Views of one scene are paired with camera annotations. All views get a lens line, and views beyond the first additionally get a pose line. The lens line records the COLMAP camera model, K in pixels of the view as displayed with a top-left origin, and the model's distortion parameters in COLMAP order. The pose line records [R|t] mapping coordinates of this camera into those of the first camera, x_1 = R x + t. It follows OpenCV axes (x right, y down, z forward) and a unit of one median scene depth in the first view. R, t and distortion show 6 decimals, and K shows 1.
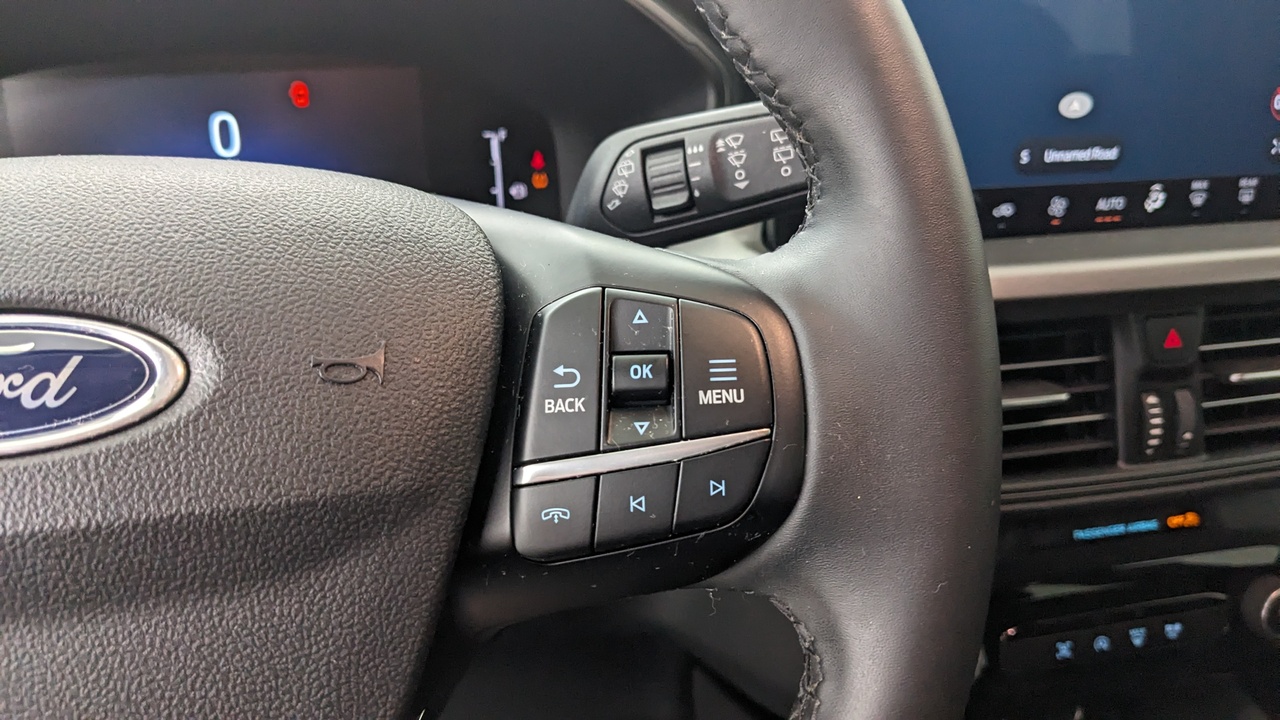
lens RADIAL K [[995.0, 0, 640.0], [0, 995.0, 360.0], [0, 0, 1]] dist [0.005355, -0.004825]
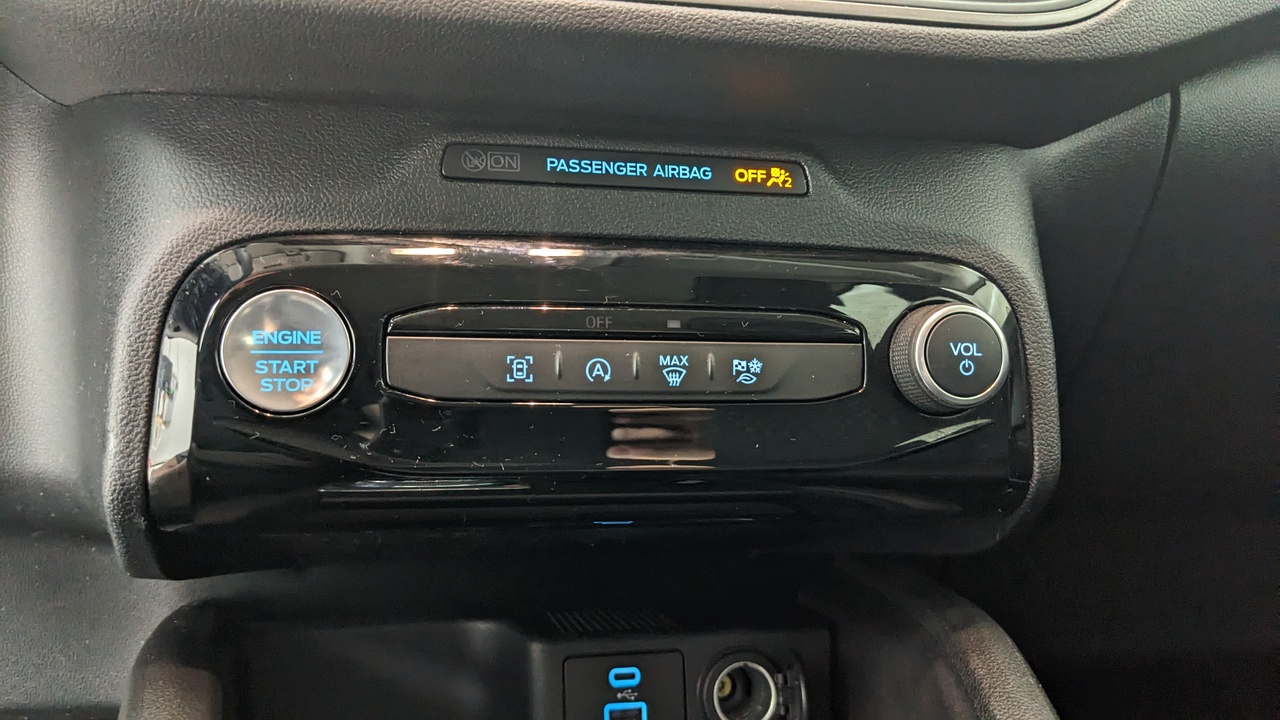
lens RADIAL K [[962.5, 0, 640.0], [0, 962.5, 360.0], [0, 0, 1]] dist [0.004415, -0.215199]
pose [[0.997927, 0.043331, -0.047573, 0.963755], [-0.054307, 0.963695, -0.261424, 0.782501], [0.034518, 0.263466, 0.964051, 0.938448]]
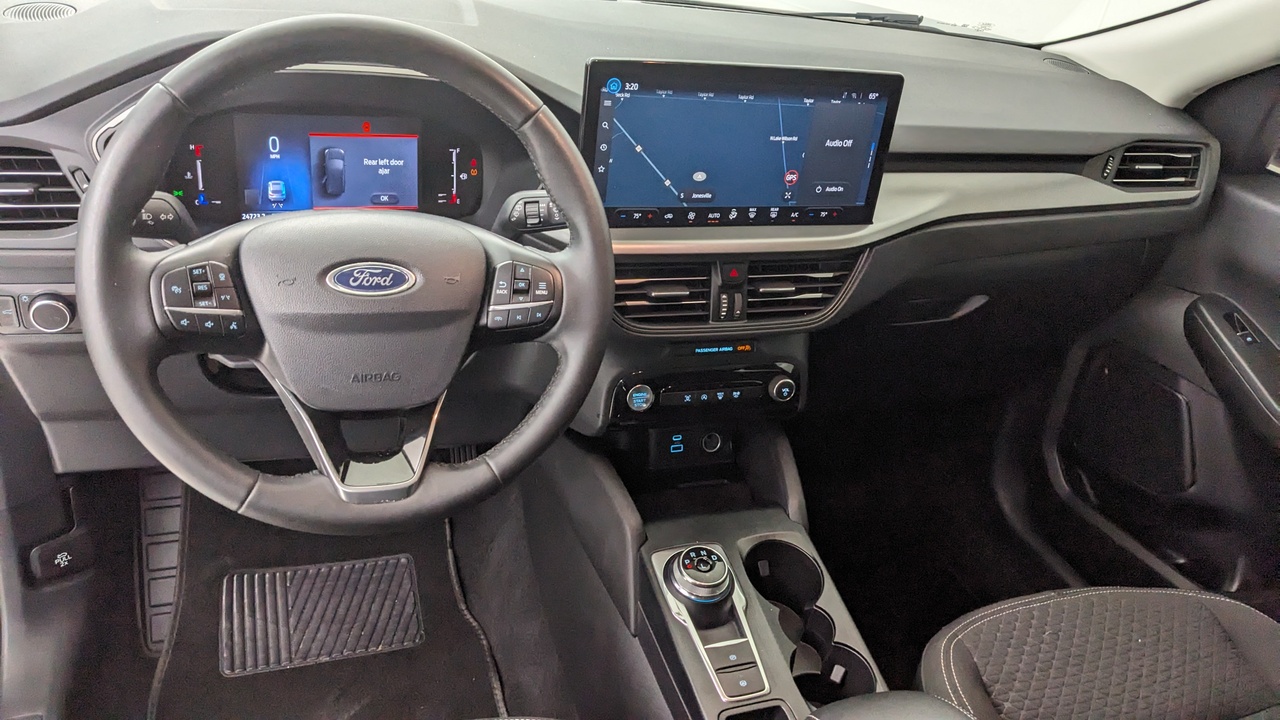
lens RADIAL K [[995.0, 0, 640.0], [0, 995.0, 360.0], [0, 0, 1]] dist [0.005355, -0.004825]
pose [[0.986448, 0.063231, 0.151399, -0.092571], [-0.085387, 0.985795, 0.144631, -0.244907], [-0.140103, -0.155599, 0.977834, -2.397477]]
